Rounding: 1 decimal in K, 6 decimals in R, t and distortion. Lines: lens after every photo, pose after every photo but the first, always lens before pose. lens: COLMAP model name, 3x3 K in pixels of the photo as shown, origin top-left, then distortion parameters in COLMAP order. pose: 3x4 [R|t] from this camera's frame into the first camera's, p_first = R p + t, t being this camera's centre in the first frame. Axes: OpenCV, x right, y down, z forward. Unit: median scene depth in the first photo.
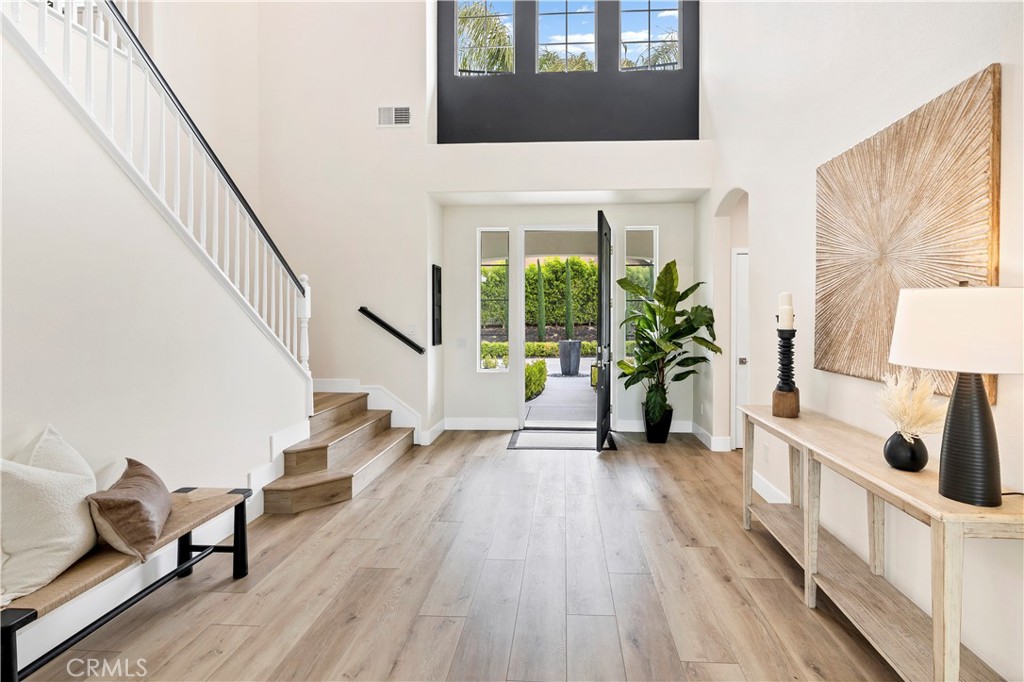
lens RADIAL K [[508.3, 0, 541.3], [0, 508.3, 320.4], [0, 0, 1]] dist [-0.000661, -0.000213]
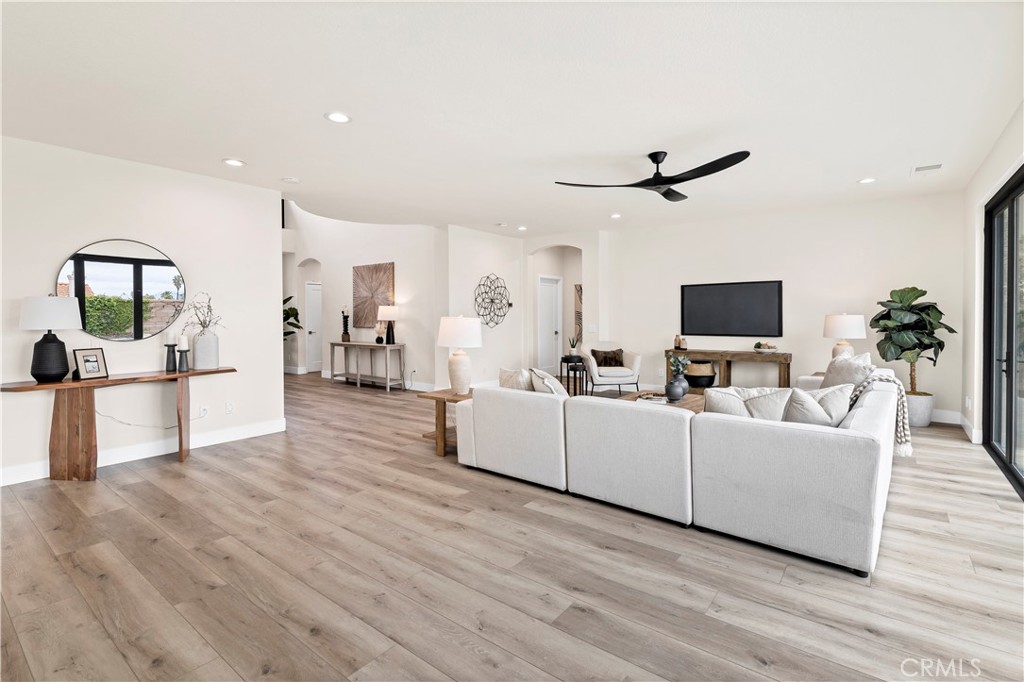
lens RADIAL K [[471.6, 0, 501.1], [0, 471.6, 320.9], [0, 0, 1]] dist [0.000056, 0.000308]
pose [[0.598961, -0.015846, 0.800621, -0.836009], [0.012705, 0.999866, 0.010285, 0.020939], [-0.800677, 0.004012, 0.599082, -1.001167]]
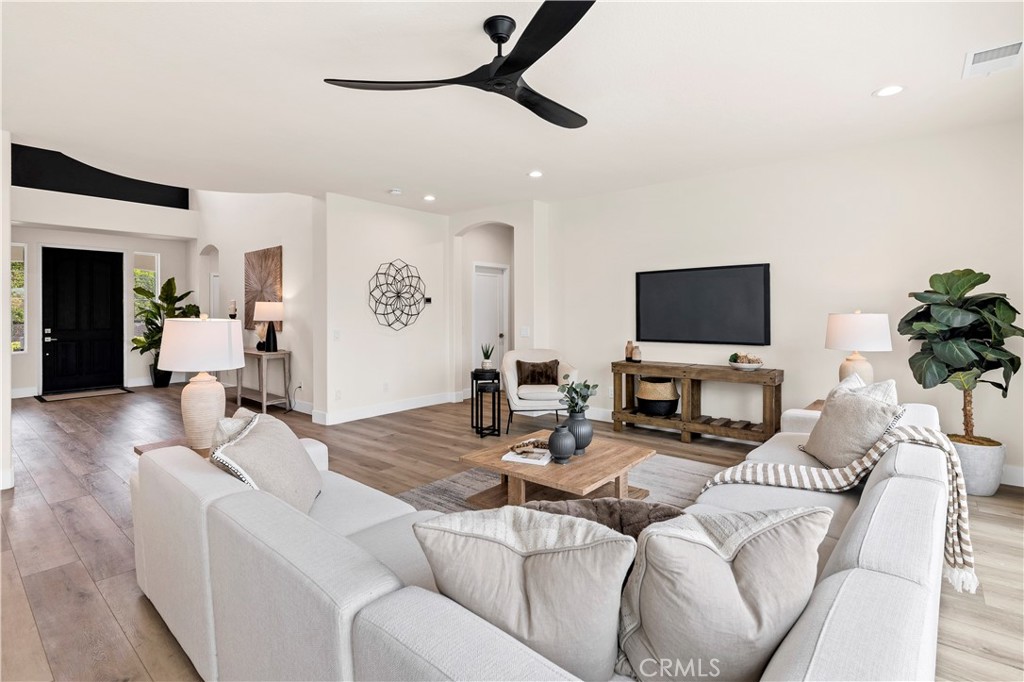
lens RADIAL K [[484.9, 0, 512.7], [0, 484.9, 313.4], [0, 0, 1]] dist [-0.000869, 0.000318]
pose [[0.615024, -0.008277, 0.788465, -0.366621], [0.014070, 0.999901, -0.000478, 0.021152], [-0.788383, 0.011387, 0.615080, -1.022594]]
